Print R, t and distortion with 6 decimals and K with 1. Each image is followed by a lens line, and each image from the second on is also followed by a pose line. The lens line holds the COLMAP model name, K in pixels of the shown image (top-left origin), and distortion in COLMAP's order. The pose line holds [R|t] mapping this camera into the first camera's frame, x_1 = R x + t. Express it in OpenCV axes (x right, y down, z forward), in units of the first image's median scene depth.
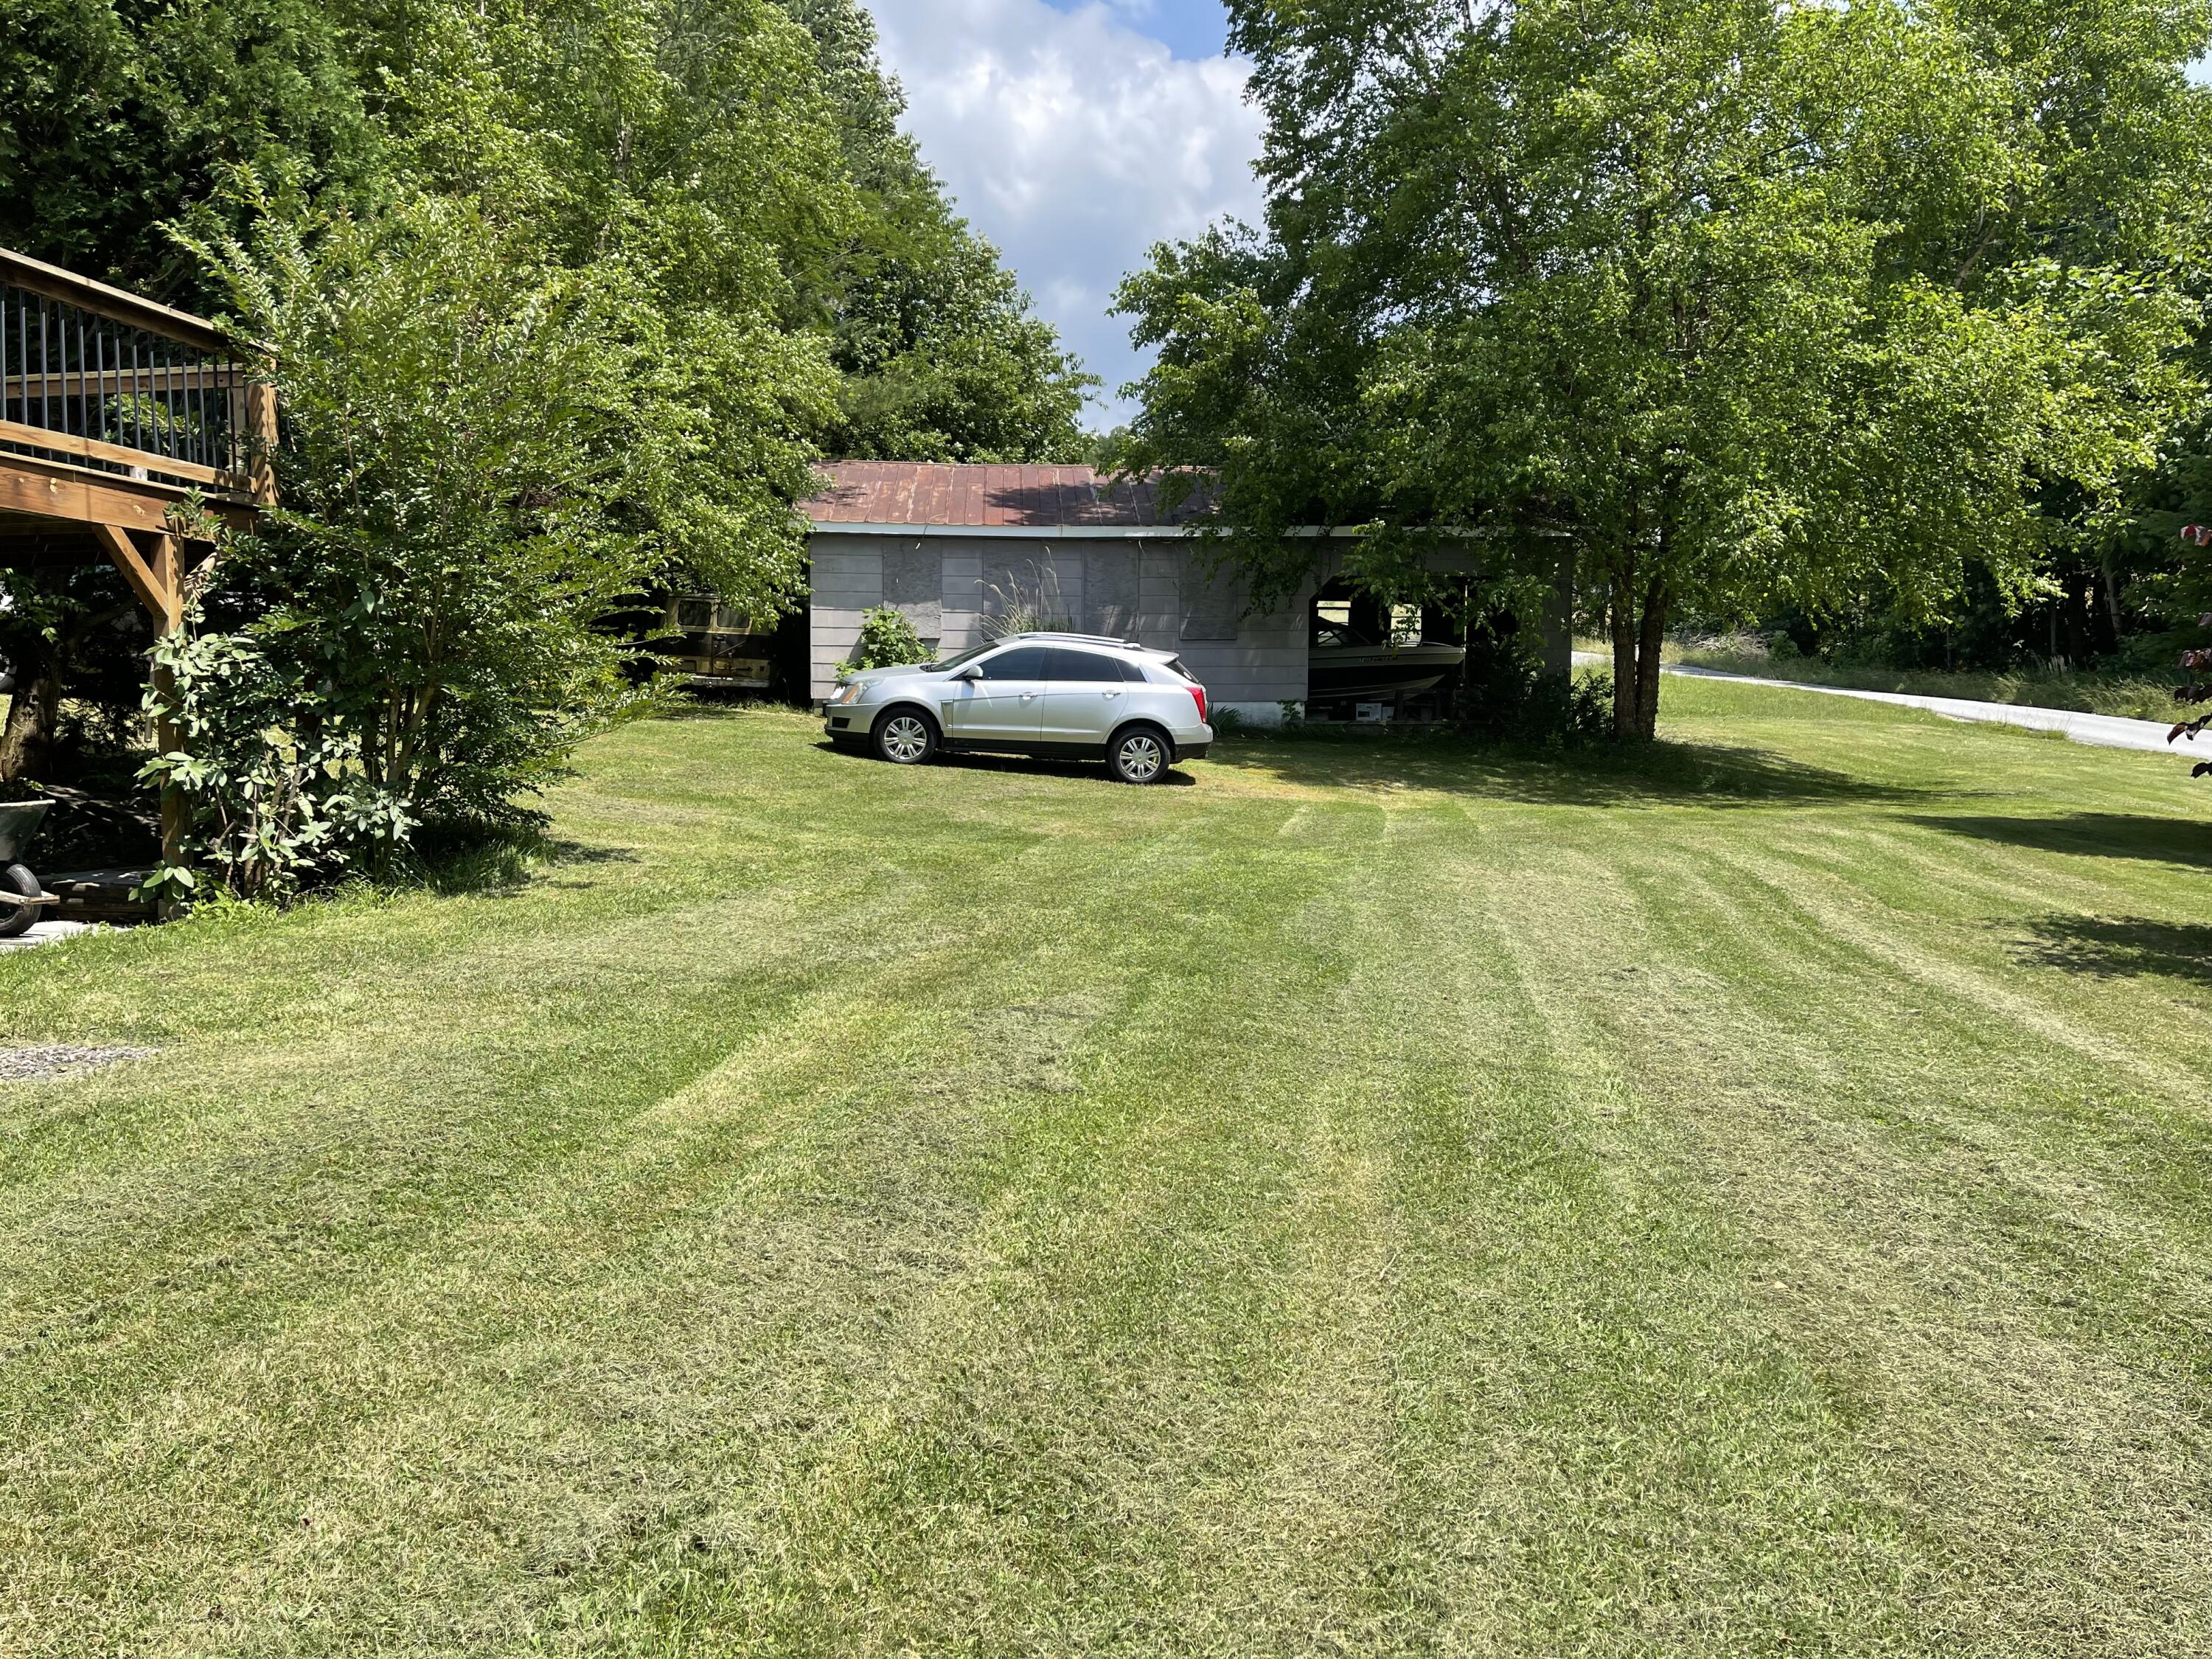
lens RADIAL K [[1695.2, 0, 1109.9], [0, 1695.2, 817.5], [0, 0, 1]] dist [0.015590, 0.002195]
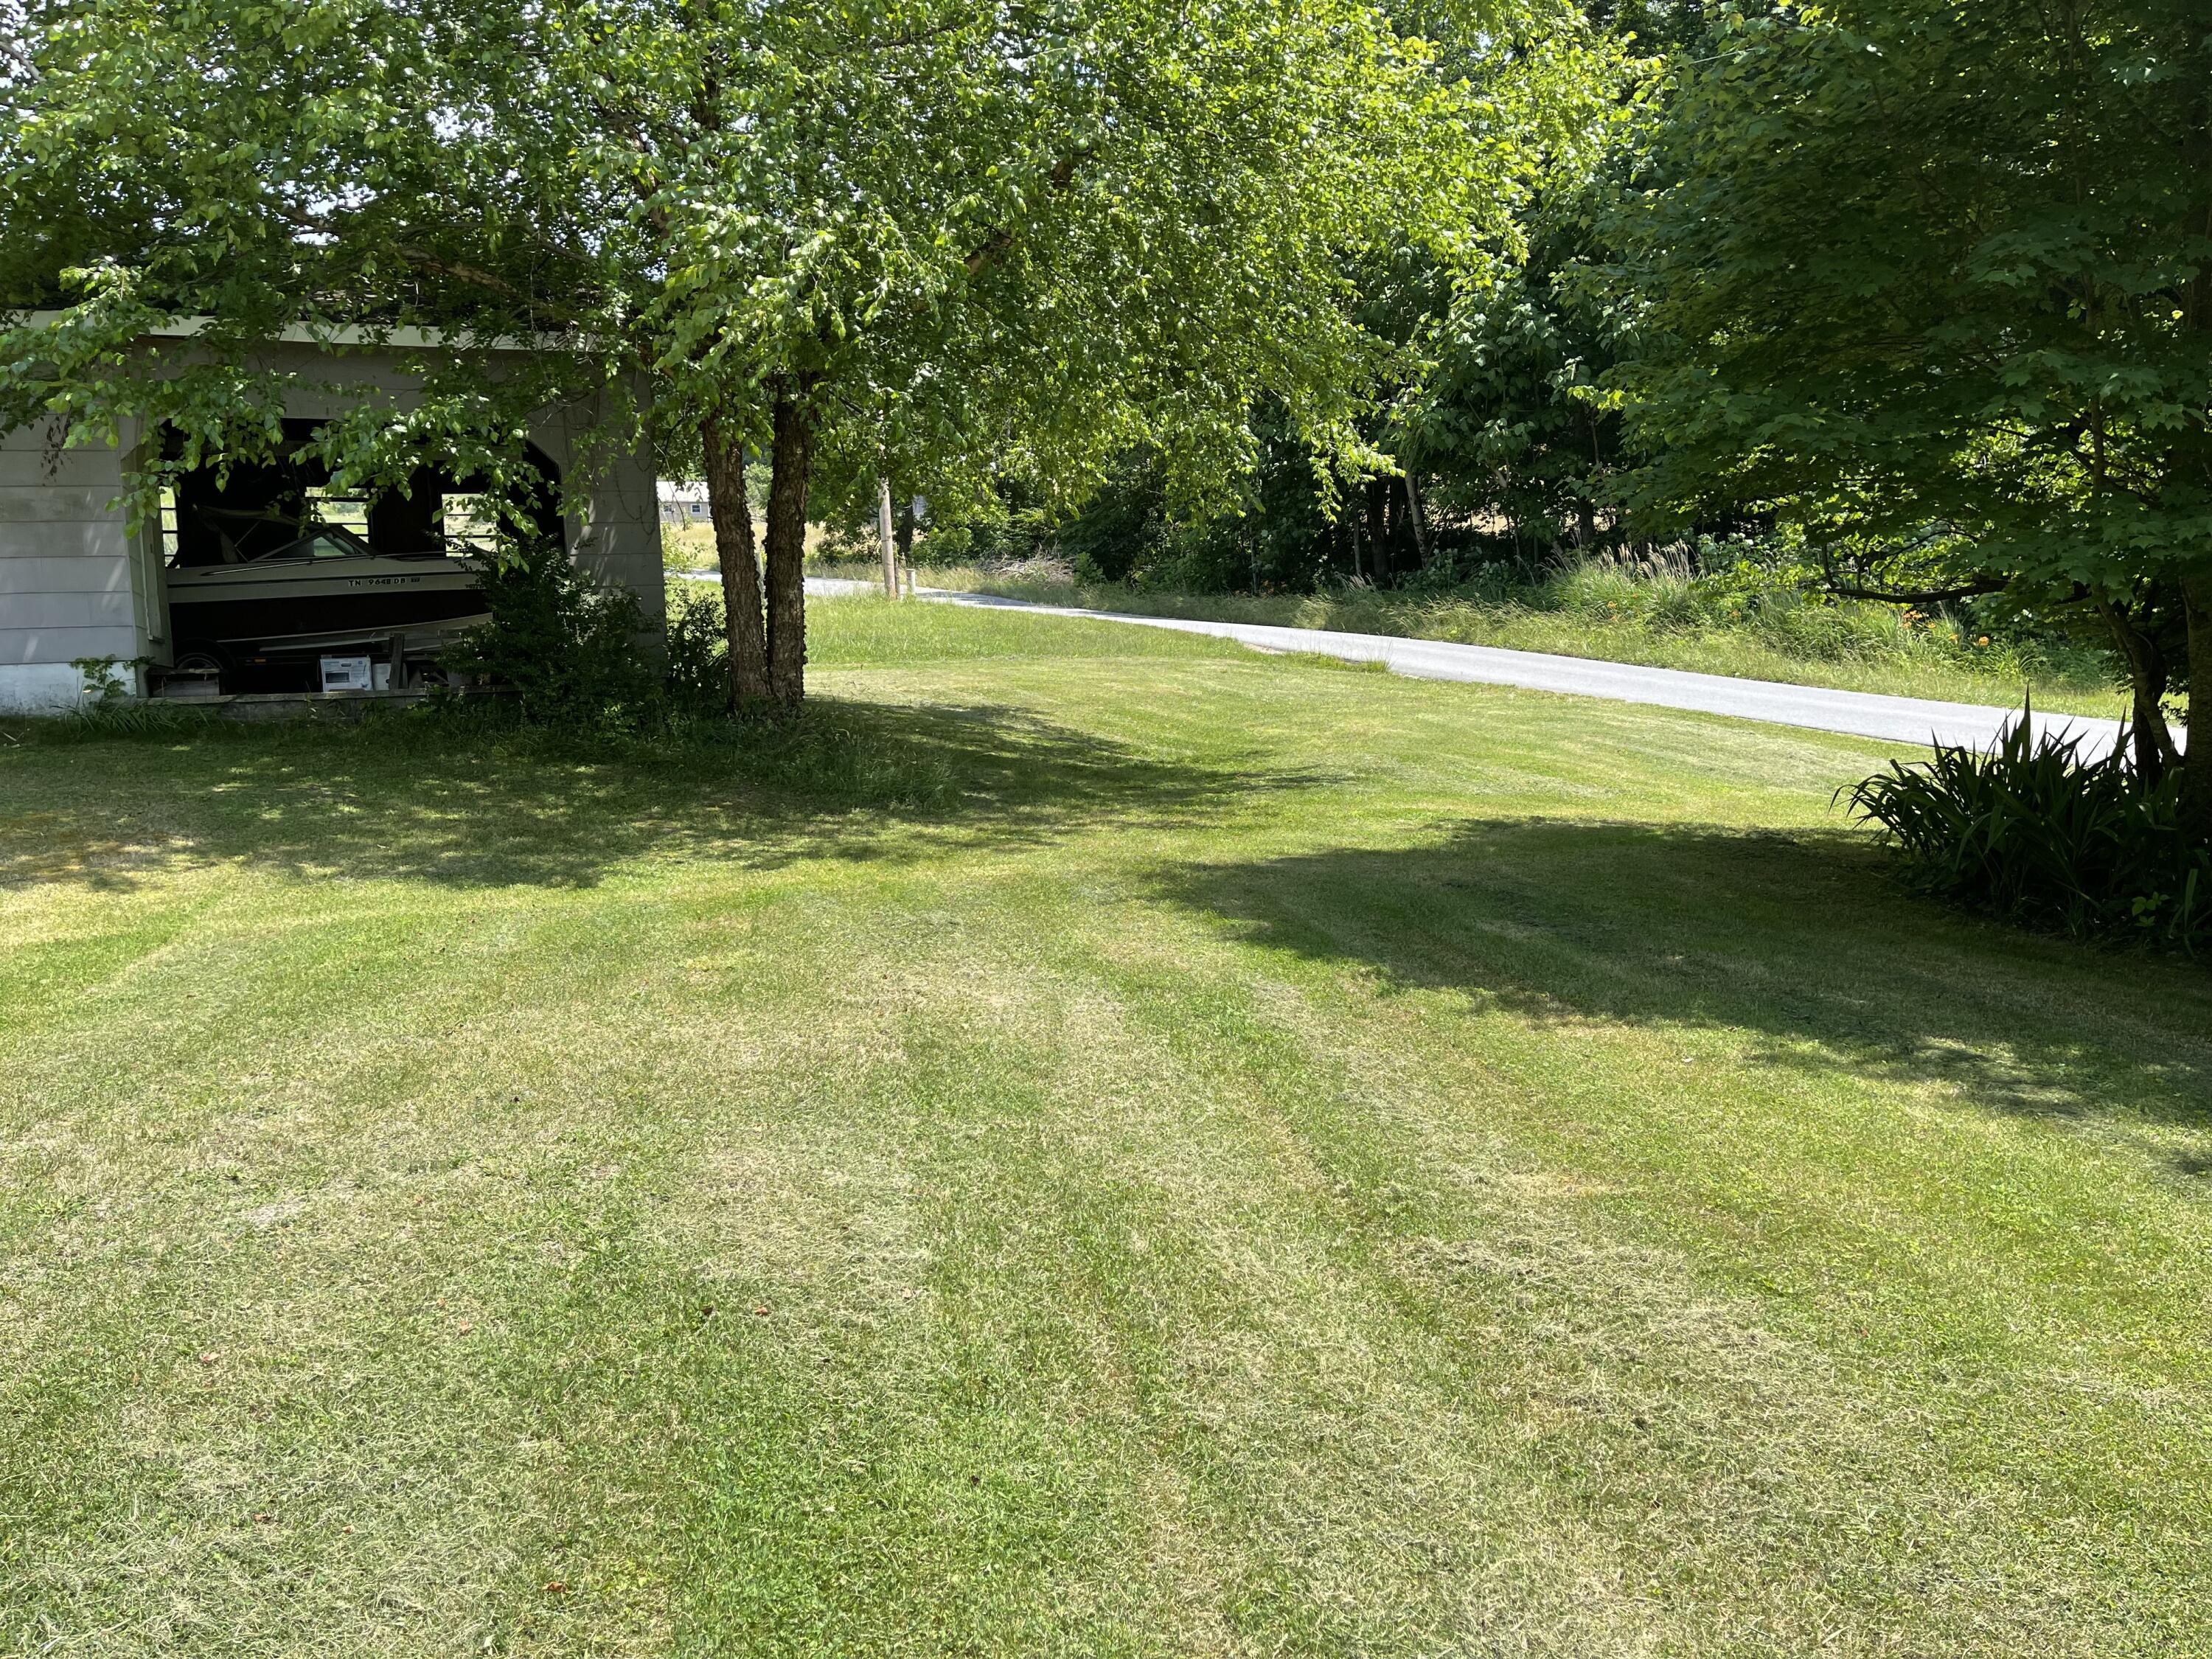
lens RADIAL K [[1695.2, 0, 1105.9], [0, 1695.2, 828.3], [0, 0, 1]] dist [0.015590, 0.002195]
pose [[0.932563, -0.068716, 0.354408, 0.143327], [0.053873, 0.997214, 0.051594, -0.020241], [-0.356966, -0.029021, 0.933666, 0.288937]]
